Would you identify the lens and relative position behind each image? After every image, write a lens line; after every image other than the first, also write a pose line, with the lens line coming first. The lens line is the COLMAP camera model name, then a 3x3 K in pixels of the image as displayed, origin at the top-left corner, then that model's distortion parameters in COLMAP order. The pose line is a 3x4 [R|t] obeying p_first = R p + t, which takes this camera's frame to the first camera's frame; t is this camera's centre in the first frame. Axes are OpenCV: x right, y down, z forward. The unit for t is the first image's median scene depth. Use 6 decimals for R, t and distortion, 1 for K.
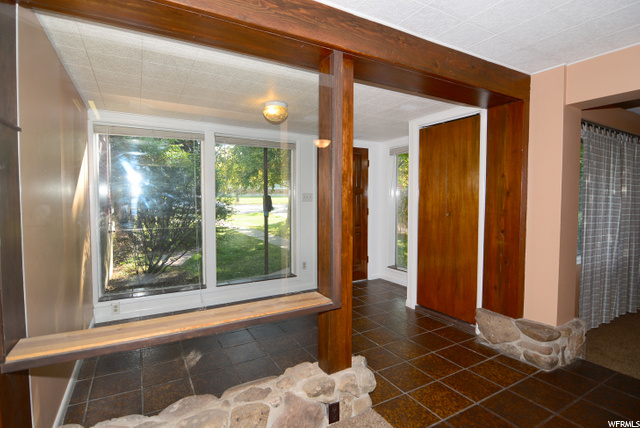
lens RADIAL K [[322.1, 0, 320.0], [0, 322.1, 214.0], [0, 0, 1]] dist [-0.003098, -0.012187]
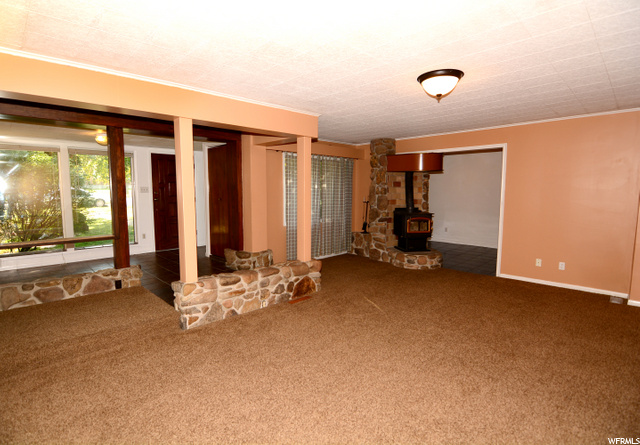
lens RADIAL K [[324.0, 0, 307.8], [0, 324.0, 222.4], [0, 0, 1]] dist [-0.000359, -0.014417]
pose [[0.970480, -0.025246, 0.239856, 0.426732], [0.012962, 0.998528, 0.052658, 0.037485], [-0.240833, -0.047995, 0.969379, -0.810226]]
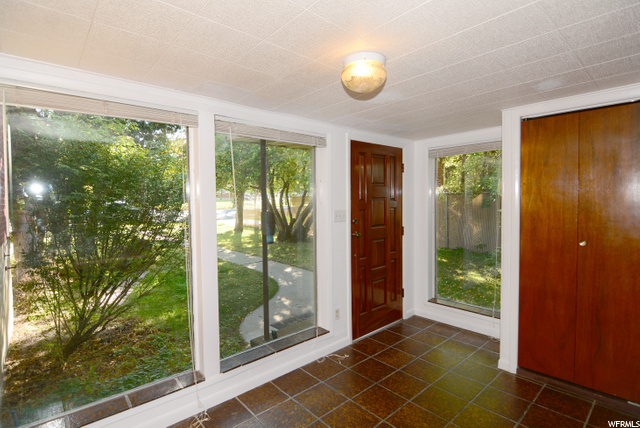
lens RADIAL K [[322.1, 0, 320.0], [0, 322.1, 214.0], [0, 0, 1]] dist [-0.003098, -0.012187]
pose [[0.978648, -0.020363, 0.204531, -0.292504], [0.021729, 0.999754, -0.004433, -0.070462], [-0.204390, 0.008783, 0.978850, 0.427510]]
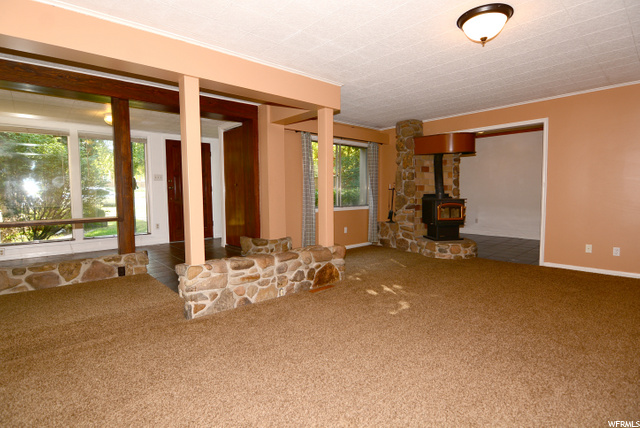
lens RADIAL K [[322.1, 0, 320.0], [0, 322.1, 214.0], [0, 0, 1]] dist [-0.003098, -0.012187]
pose [[0.976811, -0.024119, 0.212740, 0.454040], [0.020106, 0.999577, 0.021007, 0.120319], [-0.213157, -0.016242, 0.976883, -0.682654]]
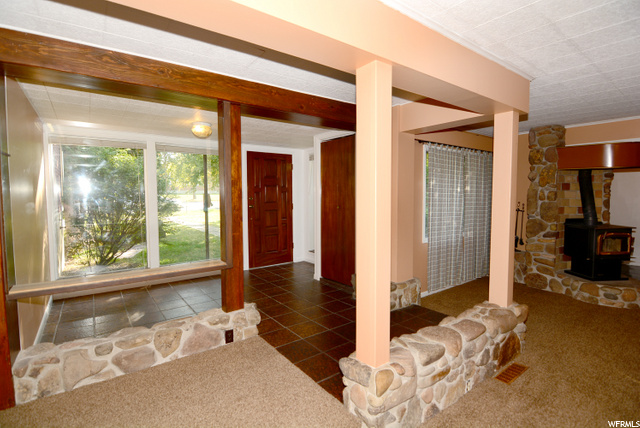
lens RADIAL K [[312.7, 0, 320.0], [0, 312.7, 214.0], [0, 0, 1]] dist [-0.002527, -0.012862]
pose [[0.992155, -0.012798, 0.124360, 0.154939], [0.011210, 0.999846, 0.013468, 0.009645], [-0.124514, -0.011968, 0.992146, -0.277571]]
